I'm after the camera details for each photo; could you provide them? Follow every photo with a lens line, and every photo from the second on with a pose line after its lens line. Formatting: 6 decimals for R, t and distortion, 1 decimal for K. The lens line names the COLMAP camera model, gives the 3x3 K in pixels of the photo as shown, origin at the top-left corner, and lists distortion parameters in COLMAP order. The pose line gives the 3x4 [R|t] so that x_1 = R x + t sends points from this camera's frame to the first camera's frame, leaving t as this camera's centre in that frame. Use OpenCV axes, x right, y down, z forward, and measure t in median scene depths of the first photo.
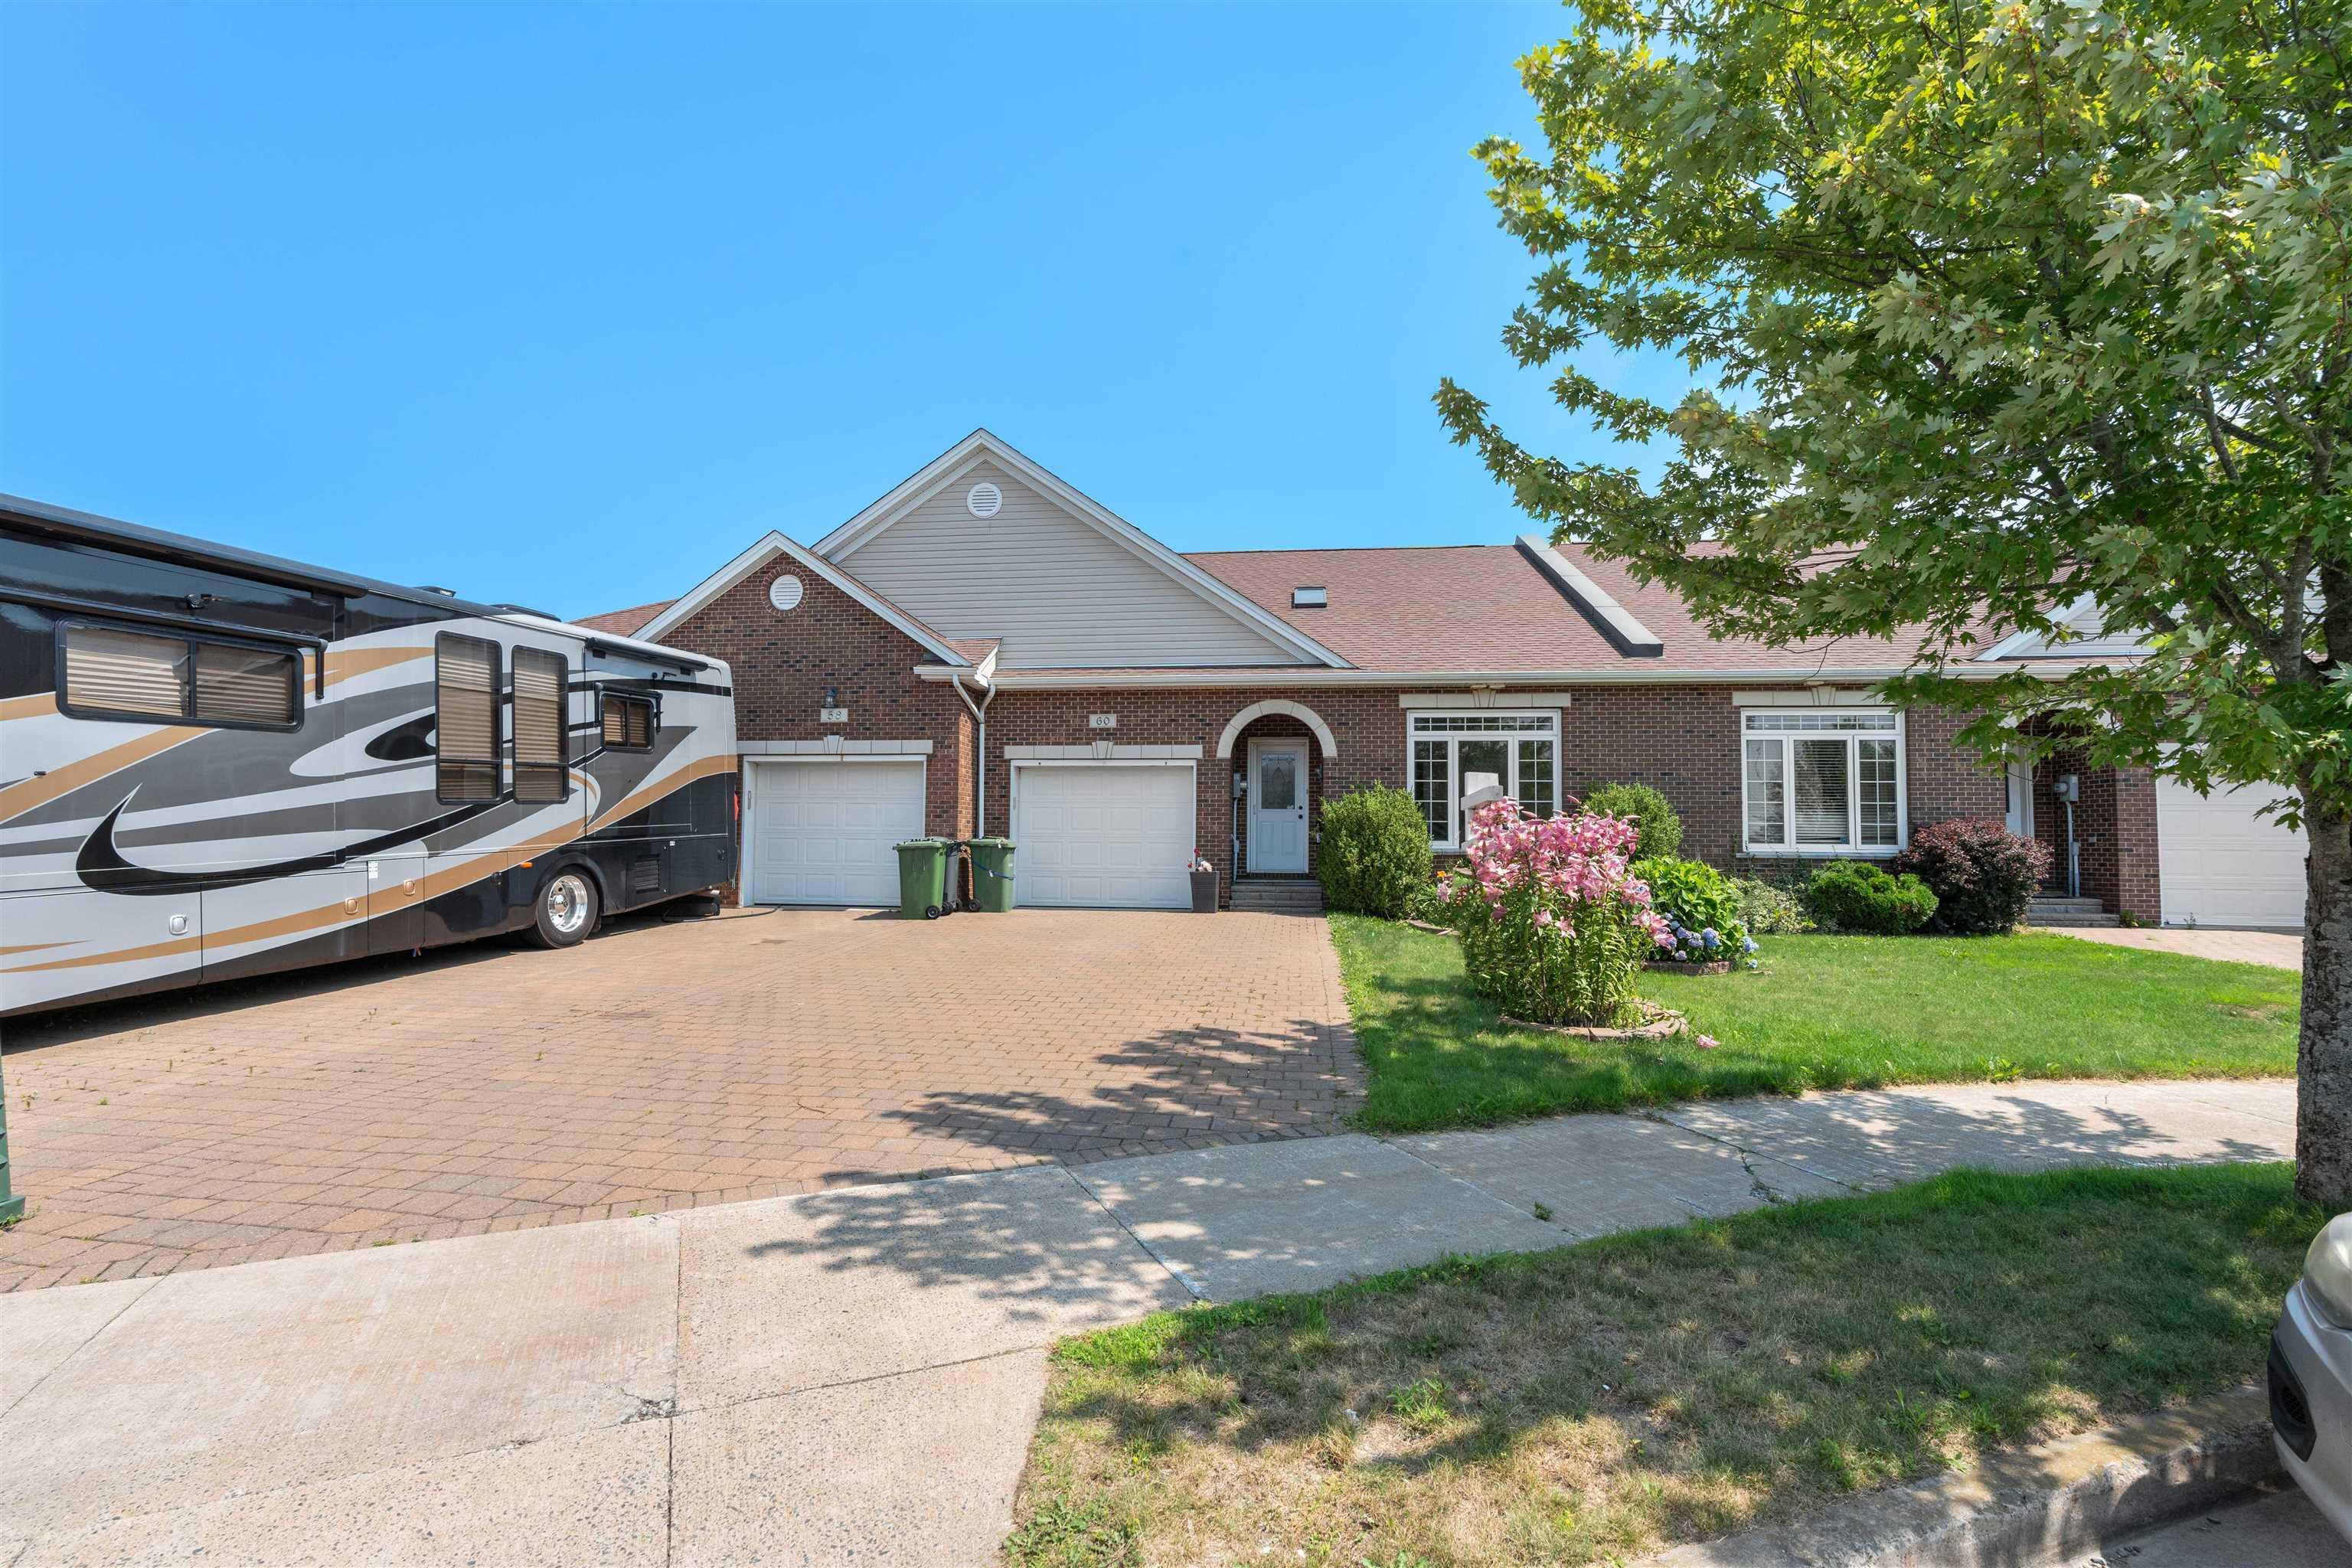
lens RADIAL K [[1060.3, 0, 1168.0], [0, 1060.3, 795.8], [0, 0, 1]] dist [-0.001466, 0.000214]
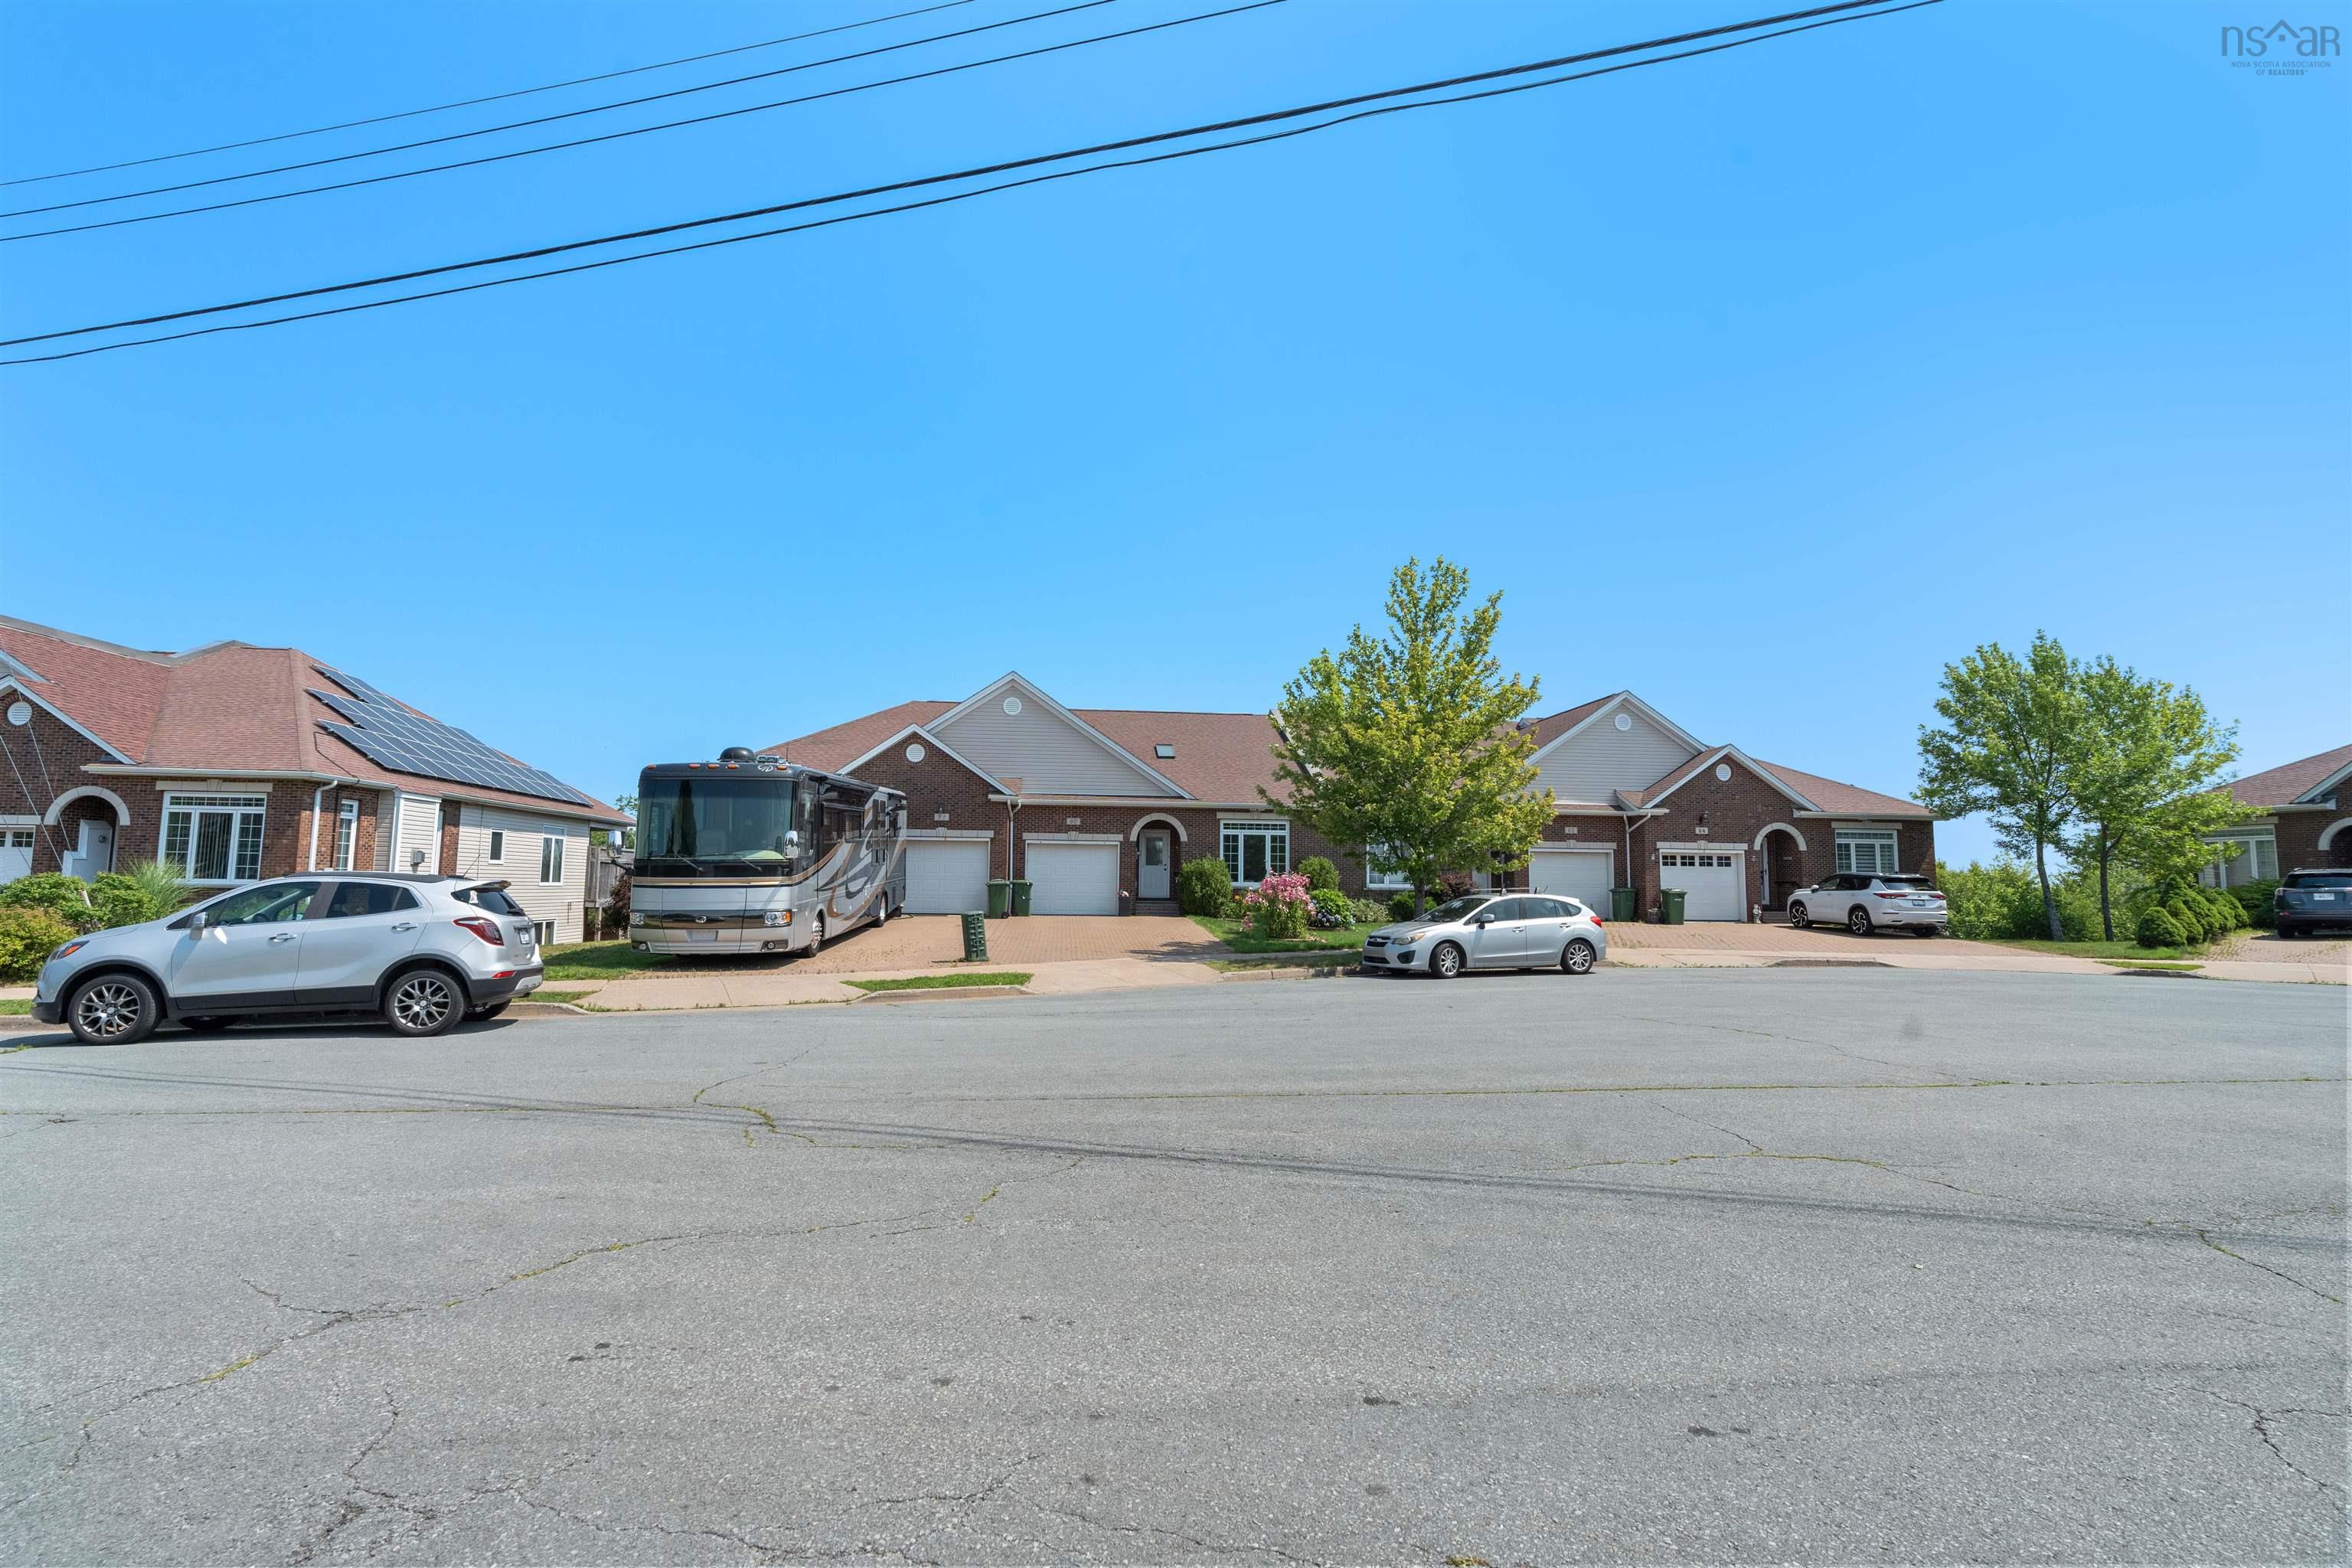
lens RADIAL K [[1060.3, 0, 1168.0], [0, 1060.3, 795.8], [0, 0, 1]] dist [-0.001466, 0.000214]
pose [[0.973570, 0.022231, 0.227306, -0.365113], [-0.014375, 0.999243, -0.036159, -0.051637], [-0.227937, 0.031936, 0.973152, -1.055647]]
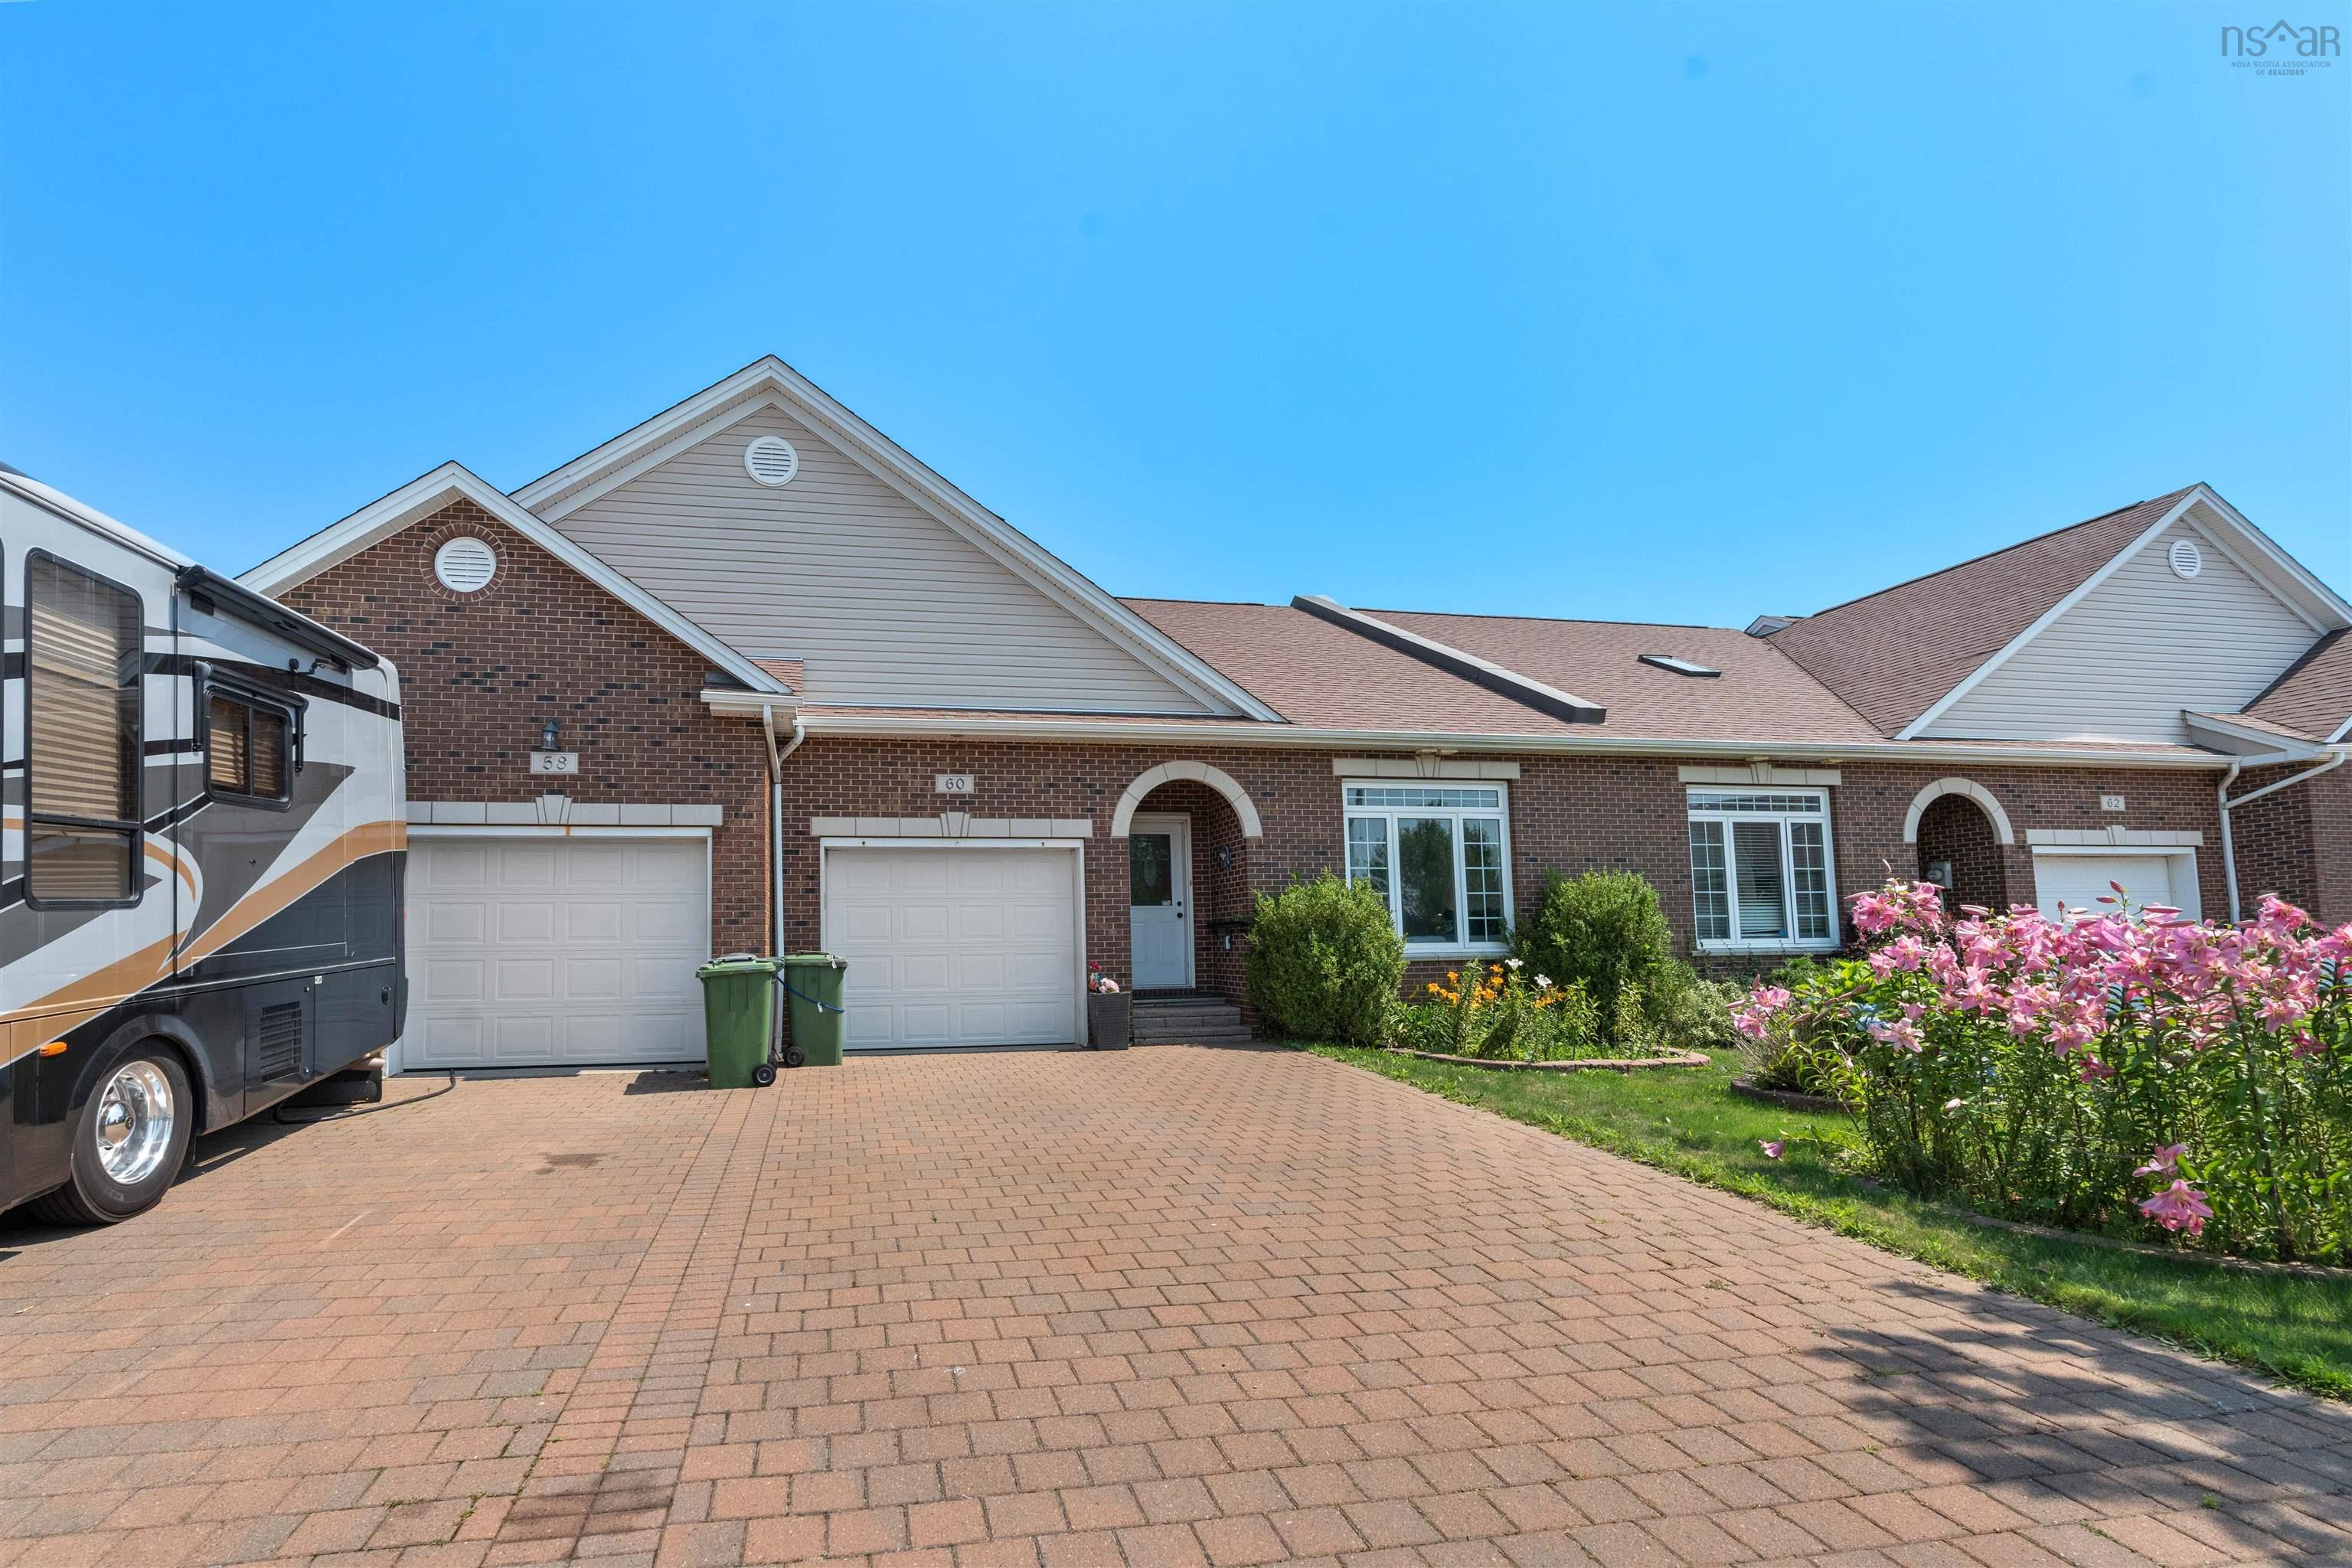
lens RADIAL K [[1082.2, 0, 1022.5], [0, 1082.2, 864.7], [0, 0, 1]] dist [-0.000705, 0.000103]
pose [[0.953235, 0.001469, 0.302226, -0.251239], [0.006304, 0.999674, -0.024742, 0.001879], [-0.302164, 0.025491, 0.952915, 0.315115]]
